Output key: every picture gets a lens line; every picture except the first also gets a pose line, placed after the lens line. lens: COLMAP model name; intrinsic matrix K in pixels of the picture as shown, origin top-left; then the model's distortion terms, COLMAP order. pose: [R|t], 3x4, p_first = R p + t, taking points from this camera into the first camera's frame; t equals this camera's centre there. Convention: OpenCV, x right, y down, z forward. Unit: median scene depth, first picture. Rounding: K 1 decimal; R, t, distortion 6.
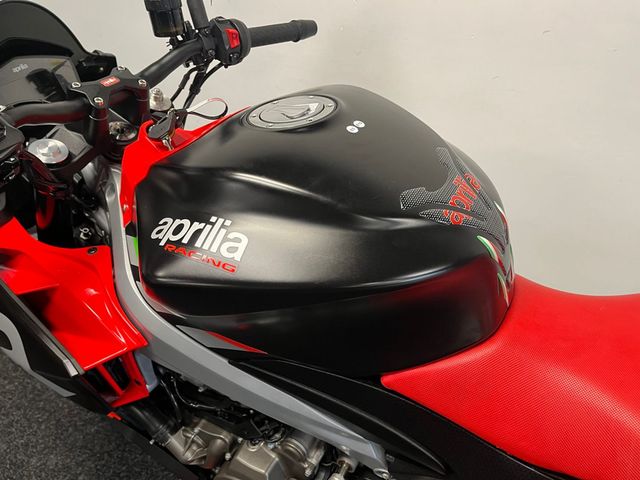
lens RADIAL K [[485.7, 0, 320.0], [0, 485.7, 240.0], [0, 0, 1]] dist [0.081938, -0.117198]
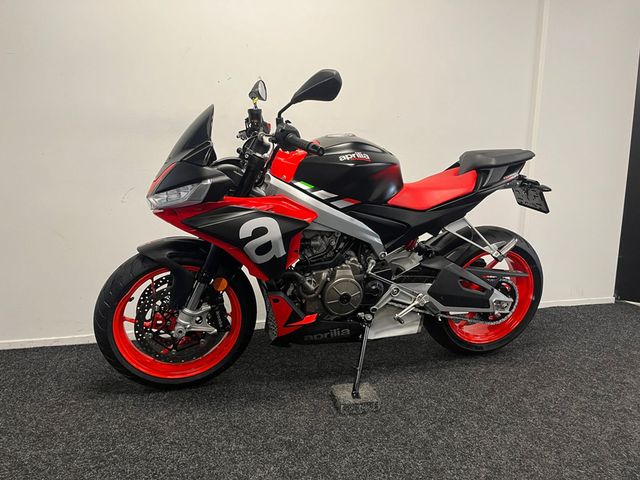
lens RADIAL K [[486.0, 0, 322.4], [0, 486.0, 238.1], [0, 0, 1]] dist [0.084204, -0.117858]
pose [[0.678929, -0.122664, 0.723884, -2.630535], [0.362502, 0.913394, -0.185214, 0.946357], [-0.638472, 0.388157, 0.664596, -0.875274]]
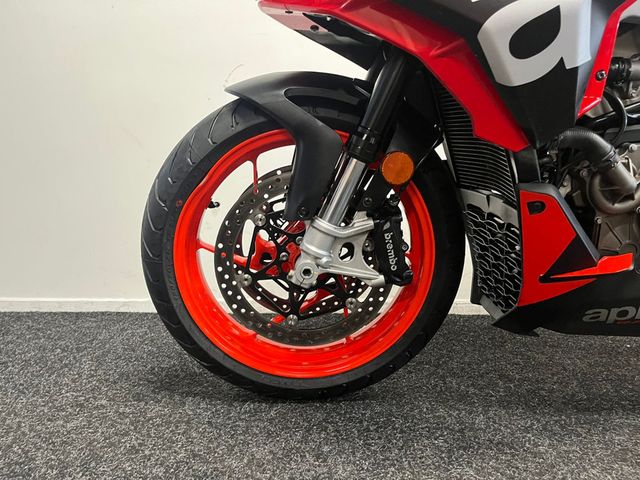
lens RADIAL K [[485.7, 0, 320.0], [0, 485.7, 240.0], [0, 0, 1]] dist [0.081938, -0.117198]
pose [[0.846551, -0.079096, 0.526398, -1.747817], [0.271411, 0.914835, -0.299019, 0.927327], [-0.457916, 0.396005, 0.795923, 0.854139]]
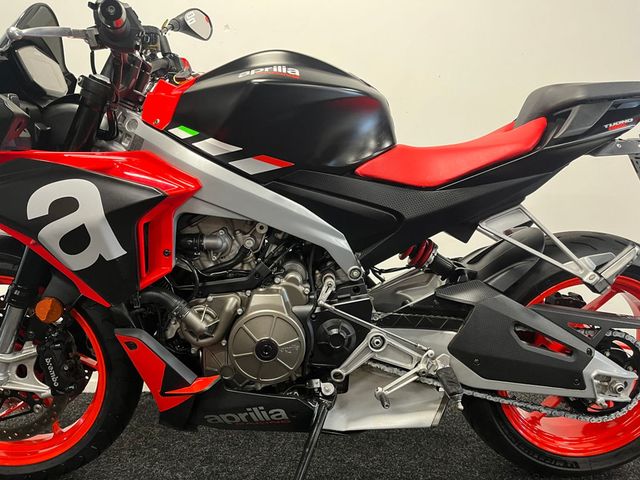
lens RADIAL K [[485.7, 0, 320.0], [0, 485.7, 240.0], [0, 0, 1]] dist [0.081938, -0.117198]
pose [[0.842537, -0.041145, 0.537065, -0.955049], [0.274606, 0.890581, -0.362569, 1.100122], [-0.463382, 0.452959, 0.761647, -0.213424]]
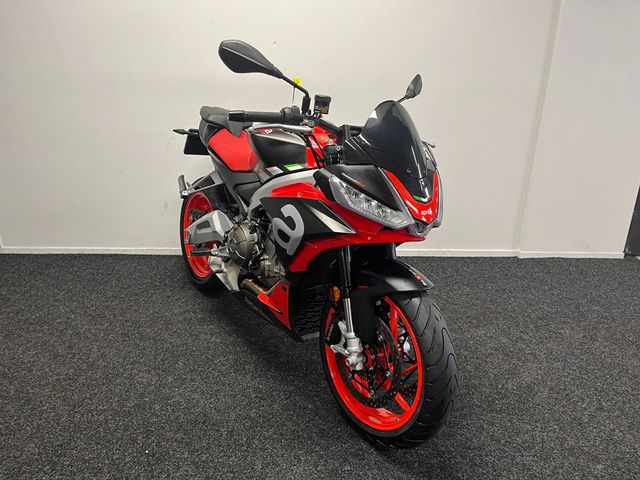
lens RADIAL K [[486.0, 0, 322.4], [0, 486.0, 238.1], [0, 0, 1]] dist [0.084204, -0.117858]
pose [[0.830957, -0.182432, 0.525575, -2.304291], [0.269365, 0.958521, -0.093166, 1.145182], [-0.486778, 0.218988, 0.845630, -2.196599]]
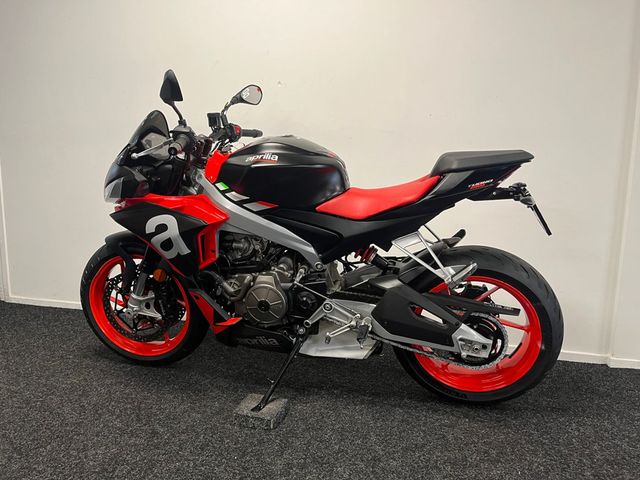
lens RADIAL K [[486.0, 0, 322.4], [0, 486.0, 238.1], [0, 0, 1]] dist [0.084204, -0.117858]
pose [[0.952332, -0.044118, 0.301855, -0.772251], [0.148307, 0.931643, -0.331733, 1.459372], [-0.266586, 0.360688, 0.893776, -1.706997]]
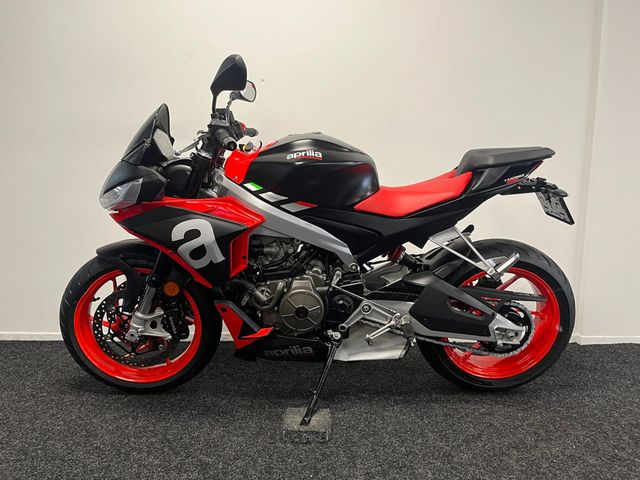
lens RADIAL K [[485.7, 0, 320.0], [0, 485.7, 240.0], [0, 0, 1]] dist [0.081938, -0.117198]
pose [[0.845484, -0.079881, 0.527992, -1.637816], [0.270781, 0.916335, -0.294971, 1.267056], [-0.460255, 0.392364, 0.796377, -1.221113]]
